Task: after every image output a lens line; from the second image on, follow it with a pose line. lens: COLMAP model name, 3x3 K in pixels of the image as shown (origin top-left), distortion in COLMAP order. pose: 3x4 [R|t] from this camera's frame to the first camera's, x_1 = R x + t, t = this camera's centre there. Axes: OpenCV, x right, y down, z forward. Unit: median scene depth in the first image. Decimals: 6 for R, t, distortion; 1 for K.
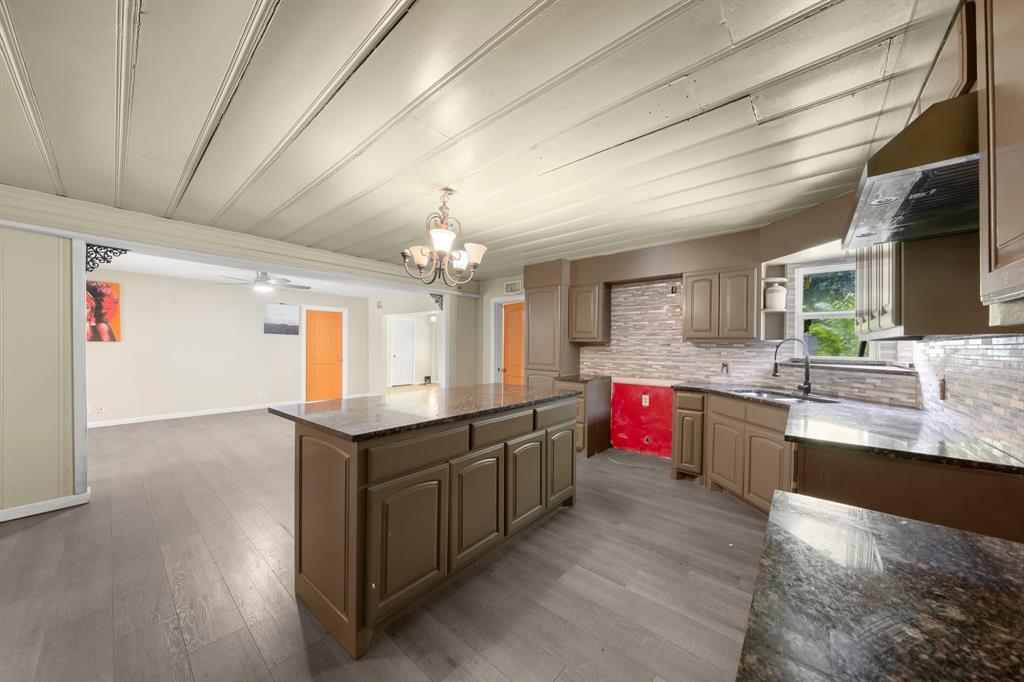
lens RADIAL K [[347.8, 0, 512.0], [0, 347.8, 343.1], [0, 0, 1]] dist [-0.000203, 0.000058]
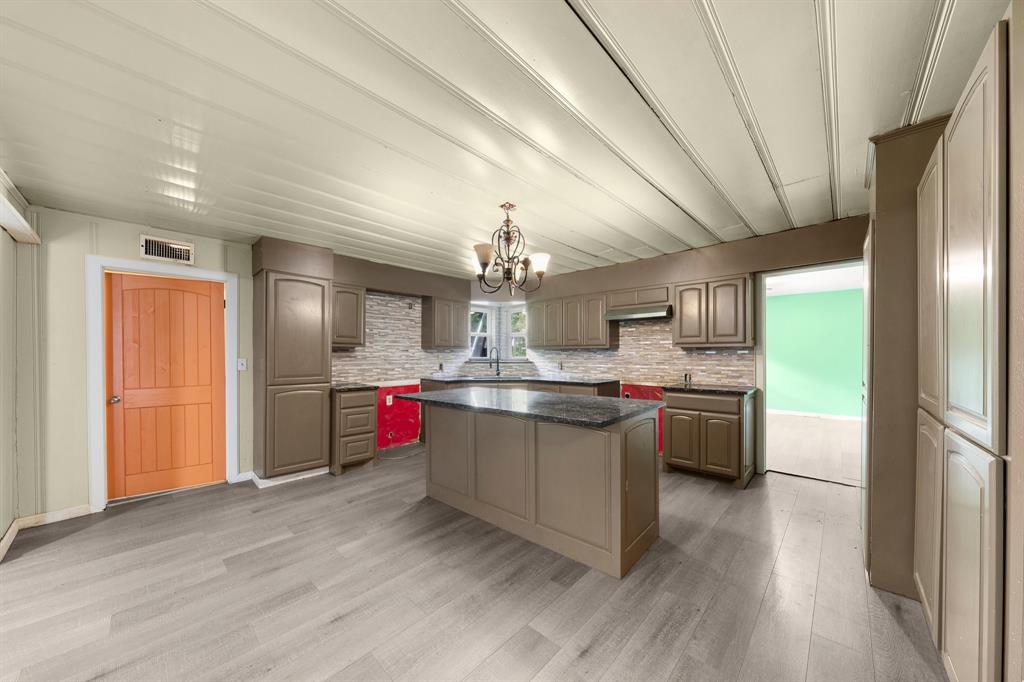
lens RADIAL K [[347.8, 0, 512.8], [0, 347.8, 351.4], [0, 0, 1]] dist [-0.000203, 0.000058]
pose [[0.055230, -0.002876, 0.998470, -0.713968], [-0.006577, 0.999973, 0.003244, 0.000947], [-0.998452, -0.006746, 0.055210, 0.540764]]
